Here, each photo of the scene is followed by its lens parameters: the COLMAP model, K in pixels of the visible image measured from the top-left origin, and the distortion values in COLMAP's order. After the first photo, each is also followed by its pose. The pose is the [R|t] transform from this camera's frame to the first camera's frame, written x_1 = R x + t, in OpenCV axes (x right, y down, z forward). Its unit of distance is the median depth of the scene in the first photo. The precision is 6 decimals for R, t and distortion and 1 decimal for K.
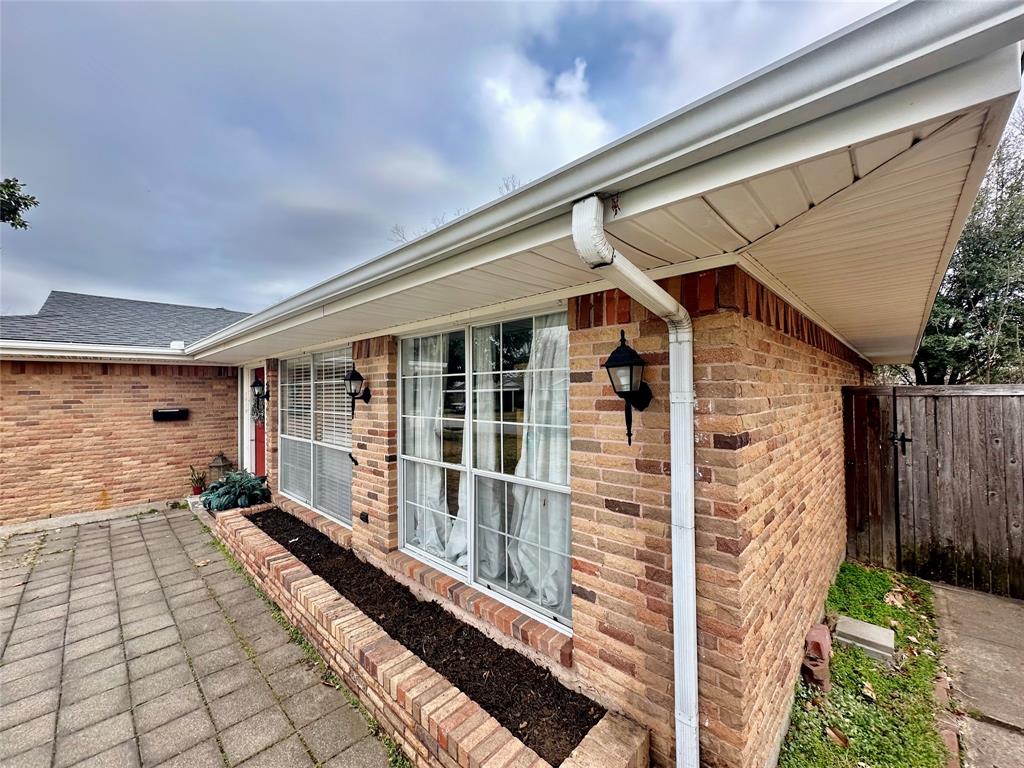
lens RADIAL K [[408.2, 0, 512.7], [0, 408.2, 385.5], [0, 0, 1]] dist [-0.006010, 0.000729]
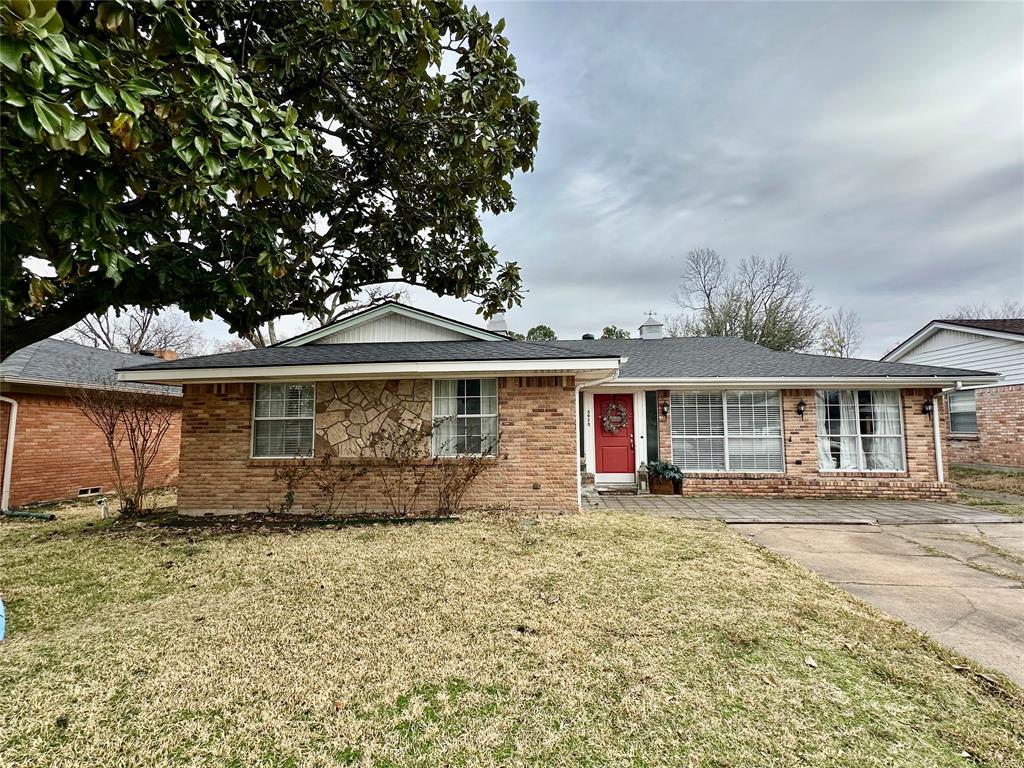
lens RADIAL K [[503.1, 0, 511.2], [0, 503.1, 380.5], [0, 0, 1]] dist [-0.003646, 0.000056]
pose [[0.774688, 0.069381, 0.628526, -2.444036], [-0.016560, 0.995848, -0.089518, 0.092523], [-0.632127, 0.058940, 0.772620, -0.171569]]
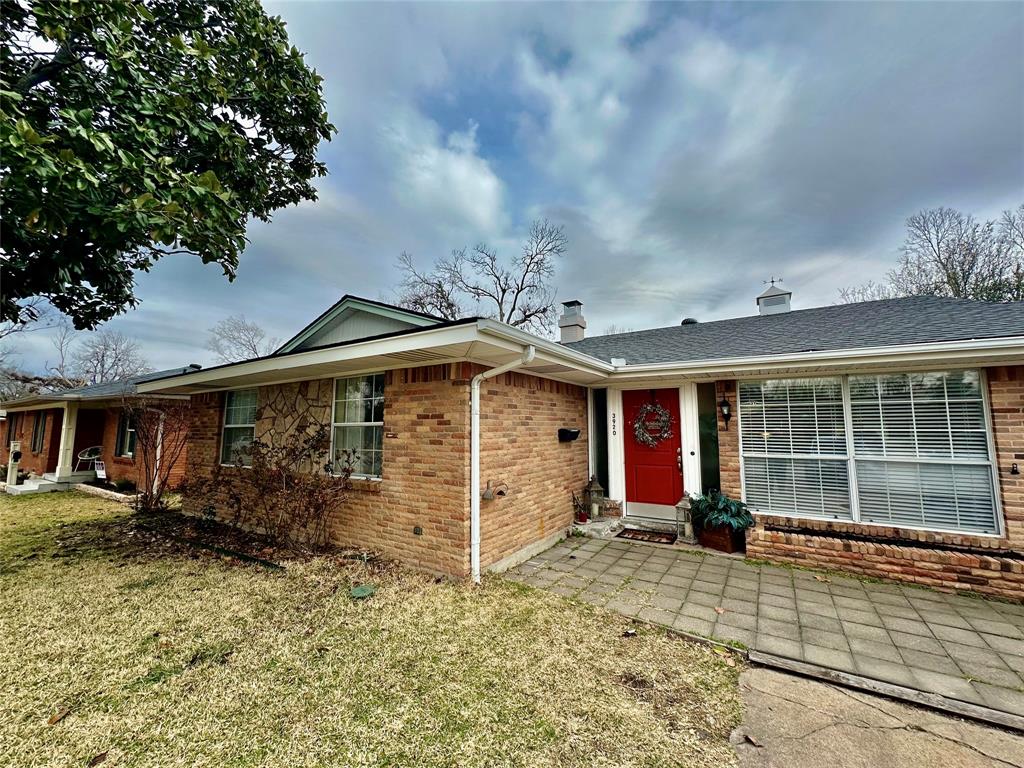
lens RADIAL K [[408.2, 0, 511.1], [0, 408.2, 385.7], [0, 0, 1]] dist [-0.006010, 0.000729]
pose [[0.980549, 0.033588, 0.193378, -1.387493], [-0.016982, 0.996073, -0.086897, 0.051140], [-0.195537, 0.081923, 0.977269, 0.108565]]
